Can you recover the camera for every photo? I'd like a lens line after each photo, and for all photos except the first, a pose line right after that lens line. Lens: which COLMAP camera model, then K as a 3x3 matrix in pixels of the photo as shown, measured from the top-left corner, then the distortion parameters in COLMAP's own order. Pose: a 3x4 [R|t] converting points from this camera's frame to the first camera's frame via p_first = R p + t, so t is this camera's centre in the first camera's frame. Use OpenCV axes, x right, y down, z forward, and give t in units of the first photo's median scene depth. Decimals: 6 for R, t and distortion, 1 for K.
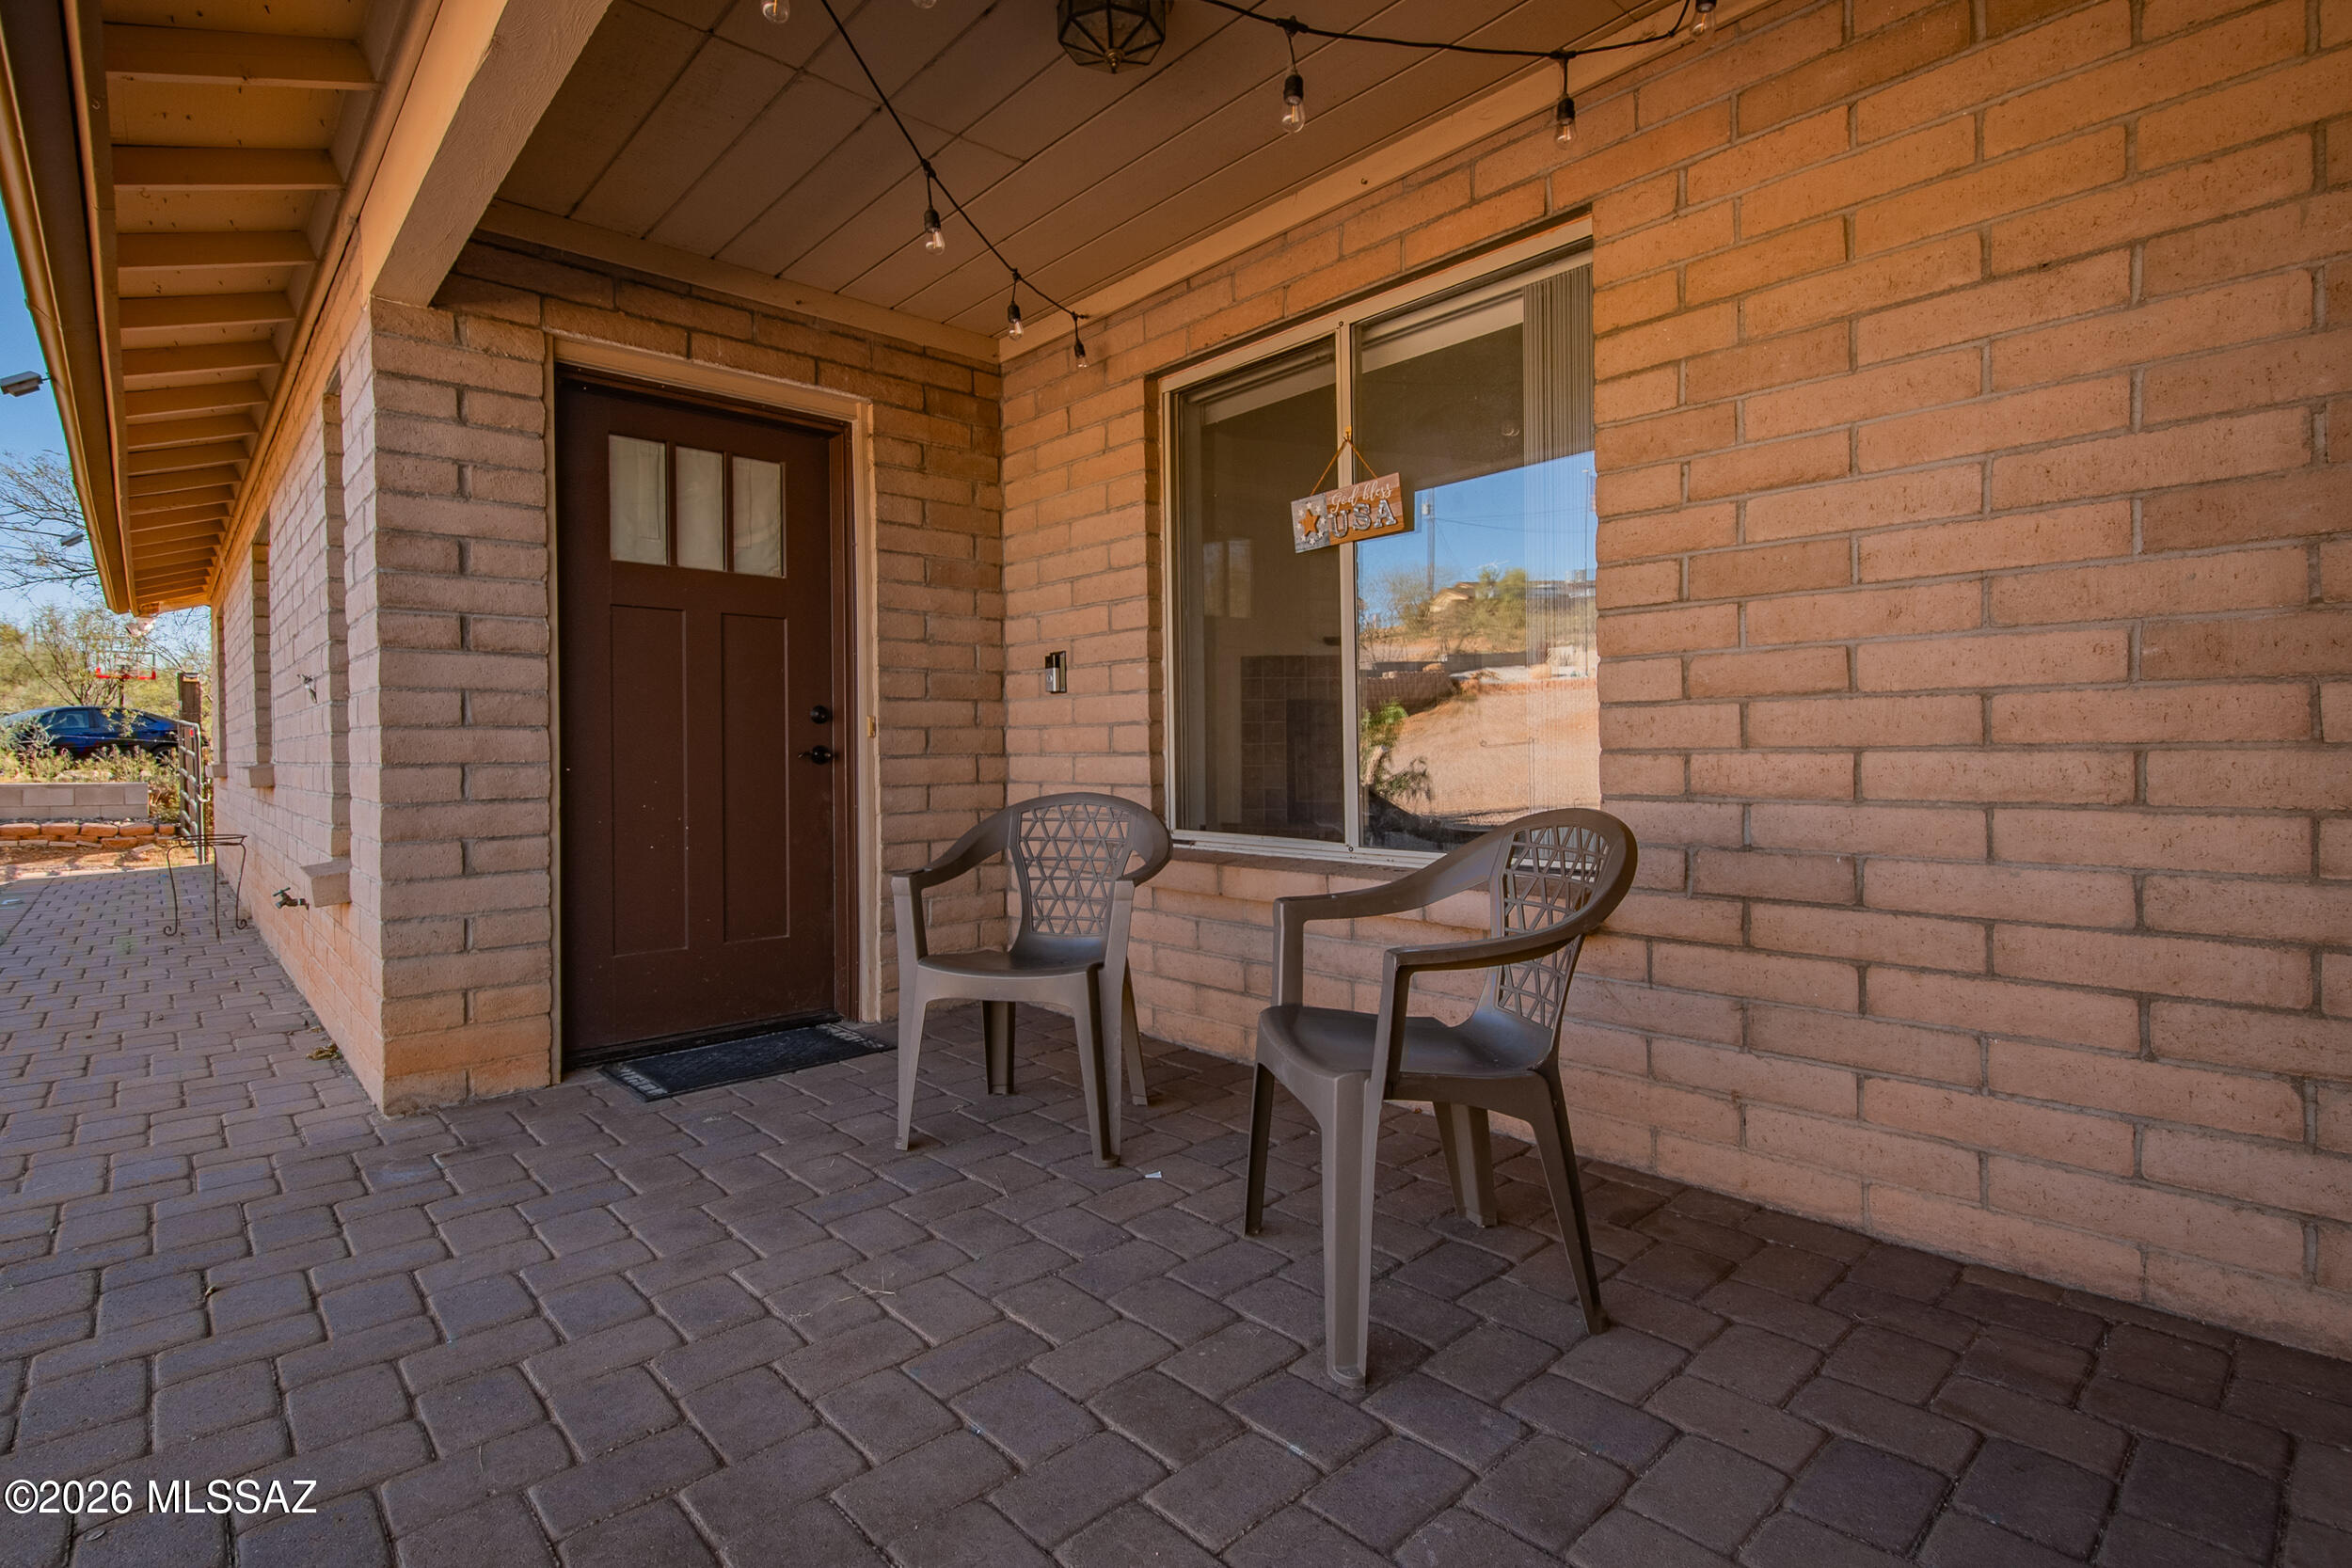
lens RADIAL K [[1152.8, 0, 1177.6], [0, 1152.8, 755.9], [0, 0, 1]] dist [0.000229, -0.000277]
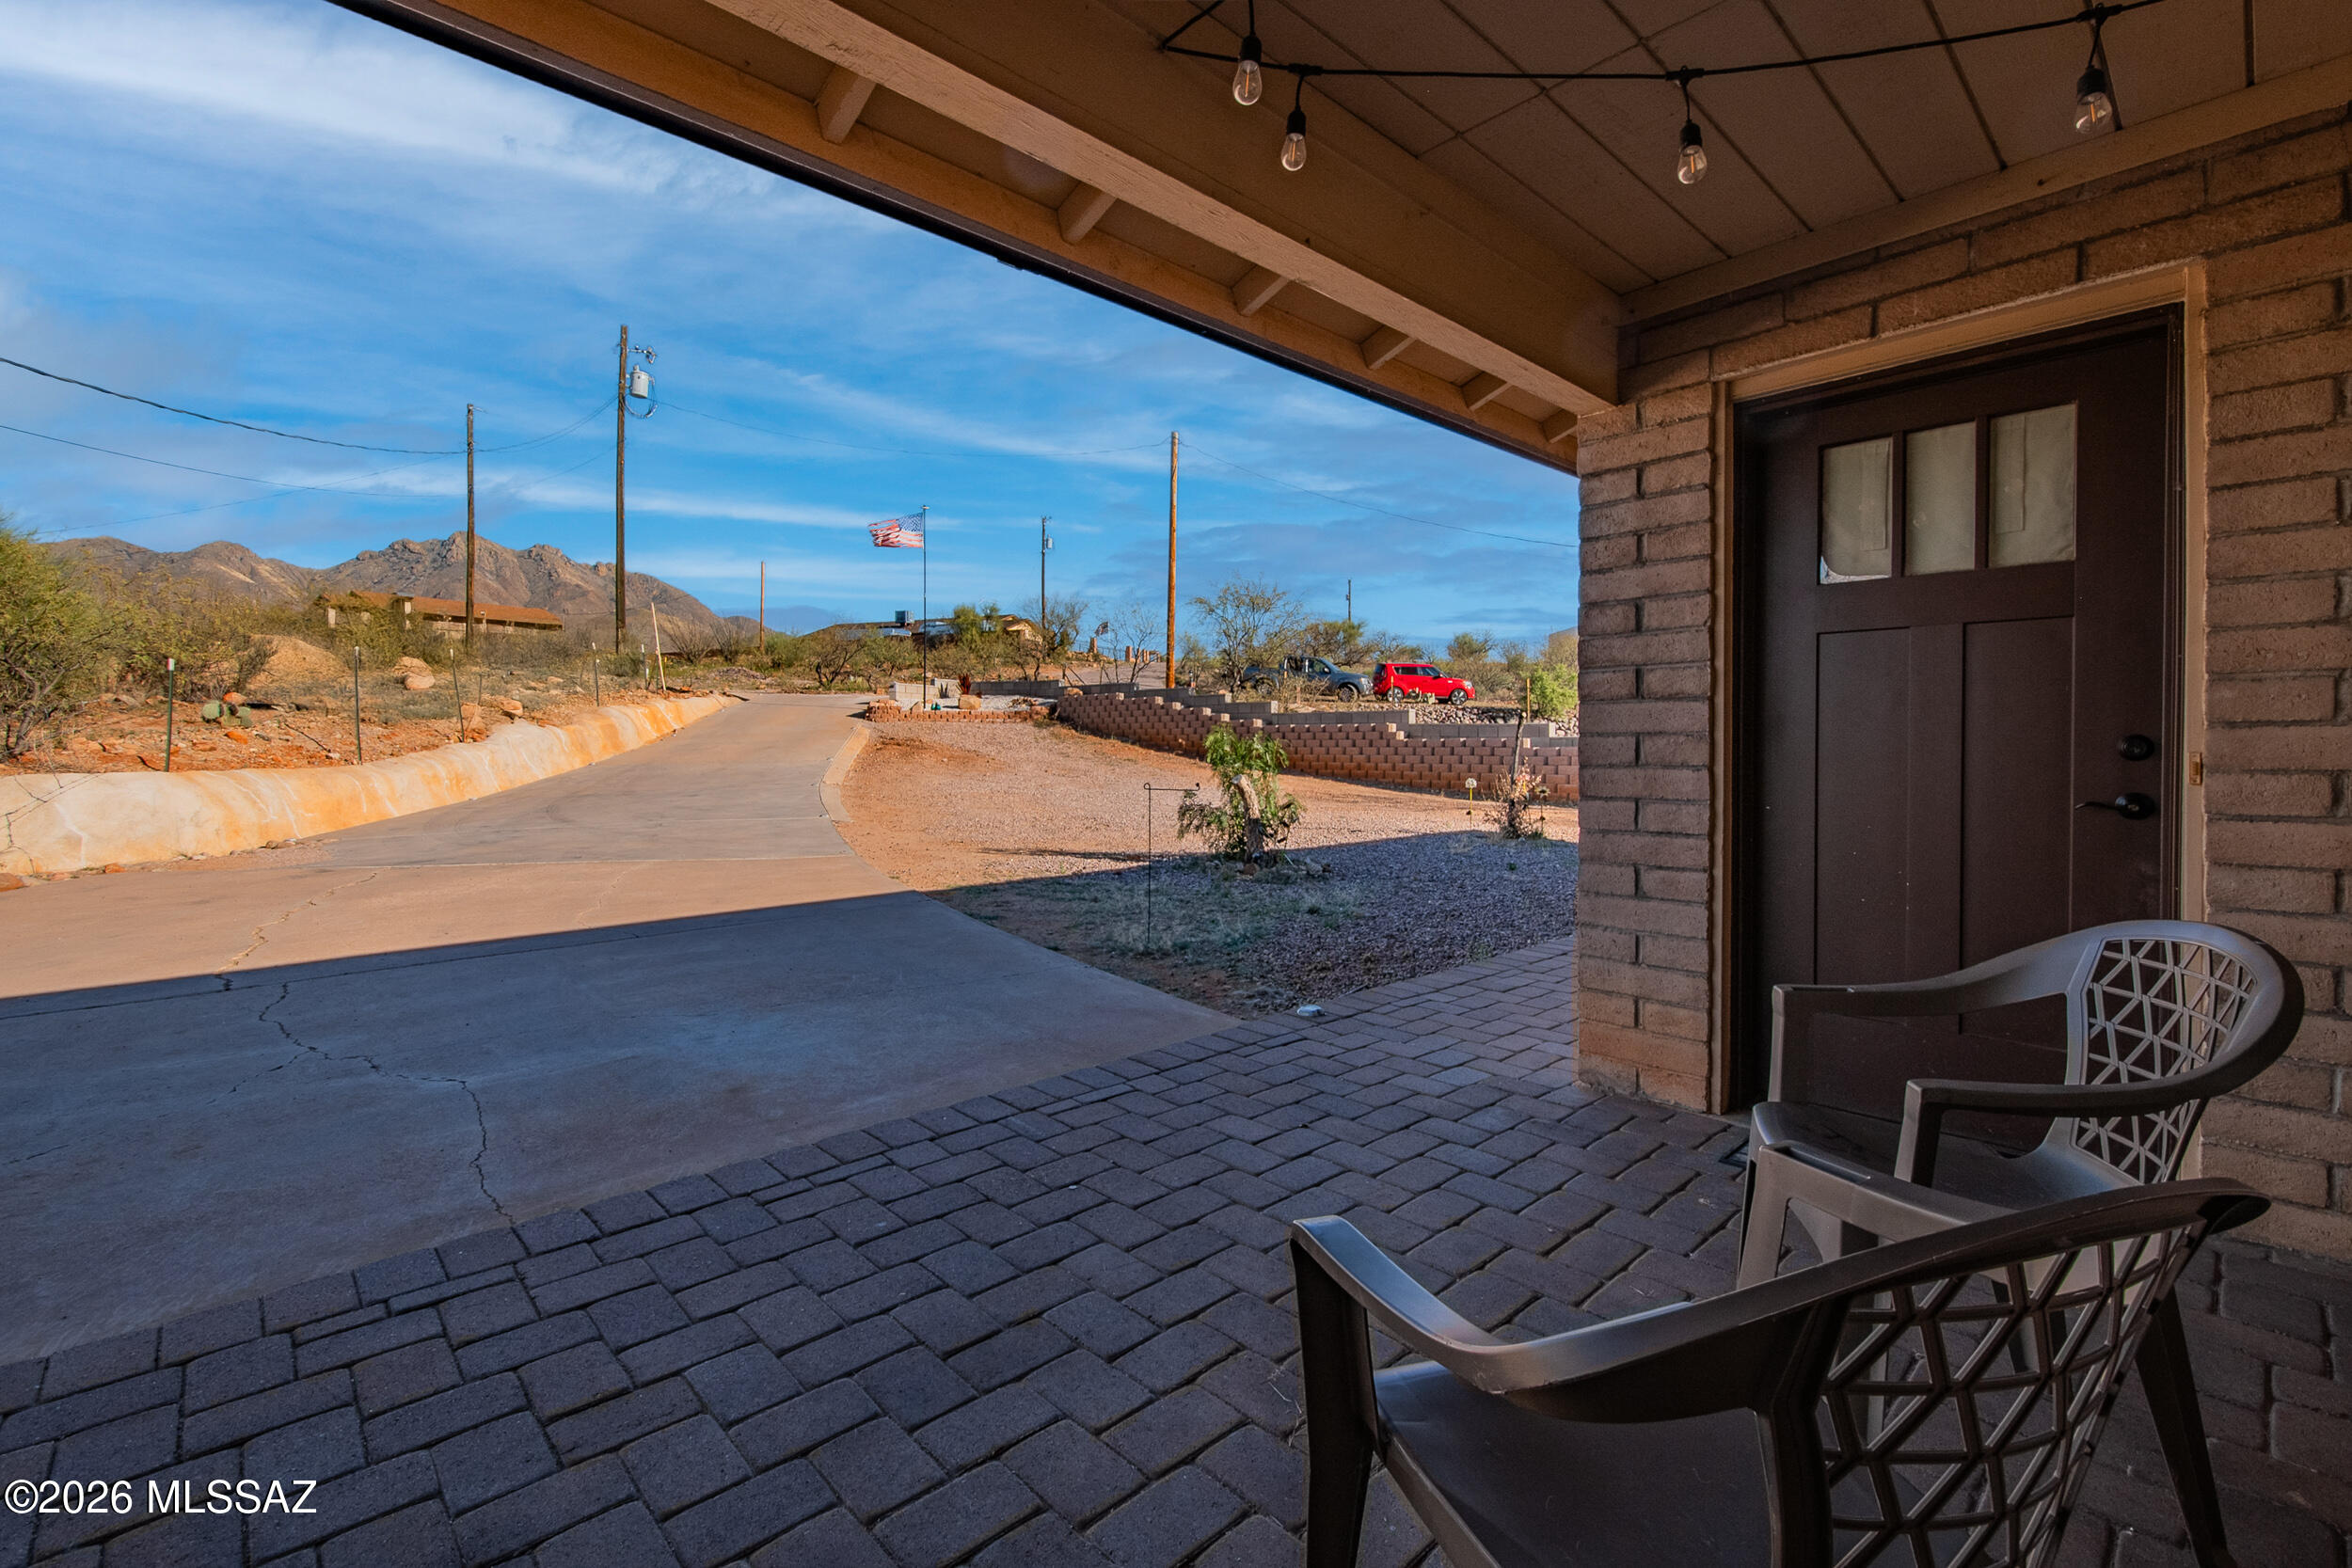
lens RADIAL K [[1042.3, 0, 1168.1], [0, 1042.3, 744.9], [0, 0, 1]] dist [0.004188, -0.000693]
pose [[-0.016629, 0.015414, -0.999743, 0.408382], [0.005936, 0.999865, 0.015317, -0.063724], [0.999844, -0.005679, -0.016719, 0.545752]]
